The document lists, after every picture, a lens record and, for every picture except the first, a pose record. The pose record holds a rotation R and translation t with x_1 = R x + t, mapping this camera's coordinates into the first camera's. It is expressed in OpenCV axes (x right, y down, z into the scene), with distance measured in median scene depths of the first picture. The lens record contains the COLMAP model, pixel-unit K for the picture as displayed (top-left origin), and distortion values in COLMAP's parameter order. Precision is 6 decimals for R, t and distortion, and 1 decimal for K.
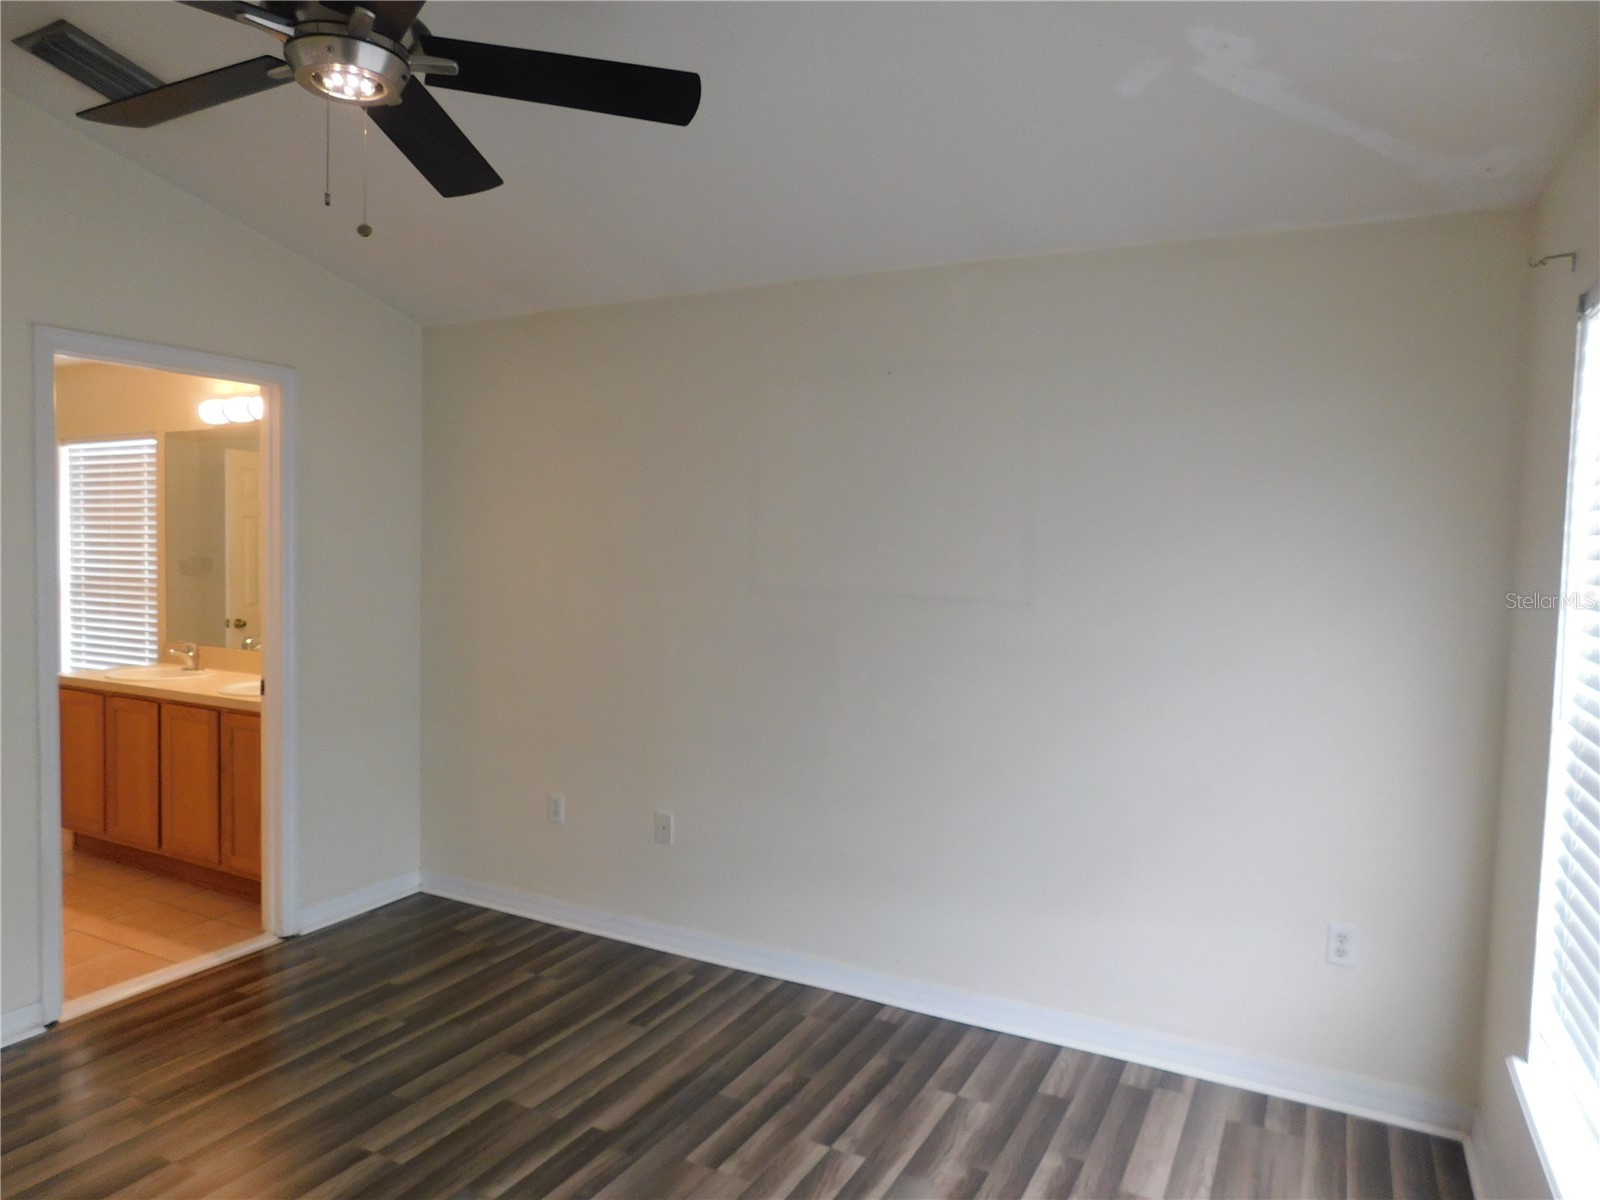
lens RADIAL K [[1063.2, 0, 800.0], [0, 1063.2, 600.0], [0, 0, 1]] dist [-0.000270, 0.000967]
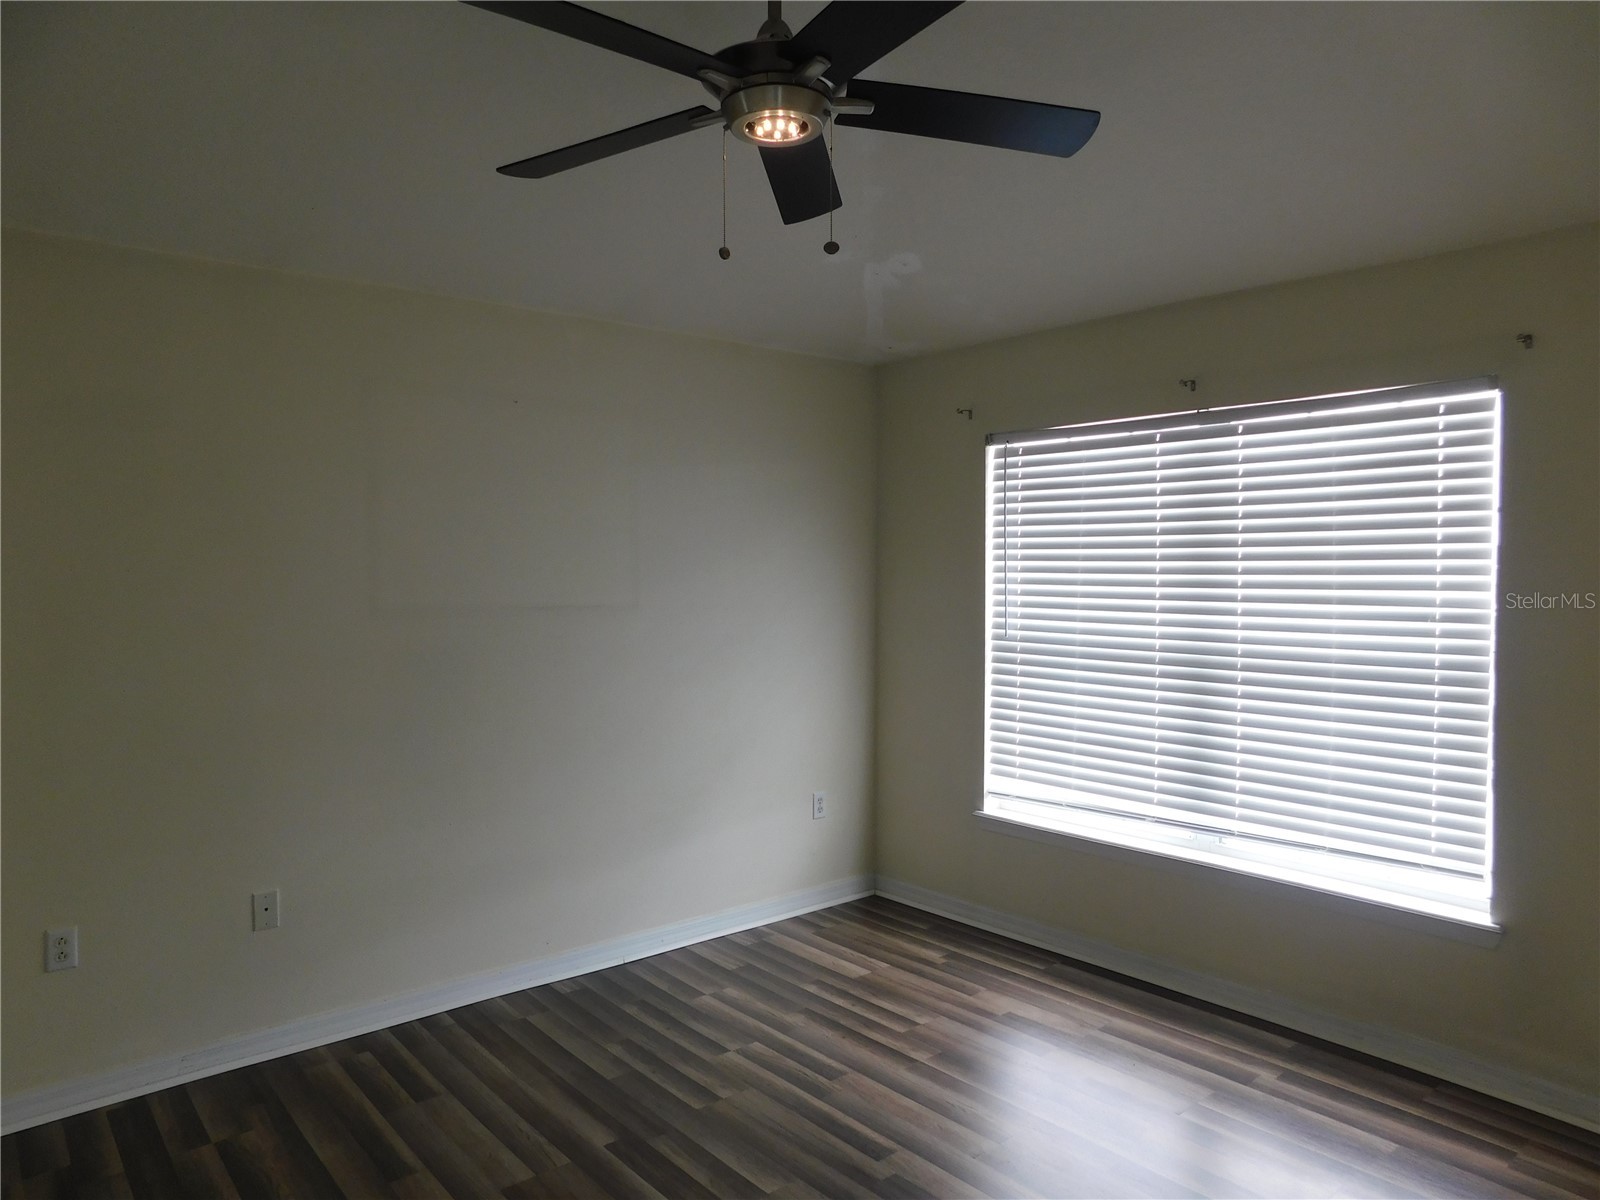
lens RADIAL K [[1059.6, 0, 800.3], [0, 1059.6, 617.7], [0, 0, 1]] dist [-0.001395, 0.048235]
pose [[0.387441, -0.068677, 0.919333, -0.928696], [0.054505, 0.997183, 0.051522, -0.038366], [-0.920282, 0.030146, 0.390093, 0.390655]]
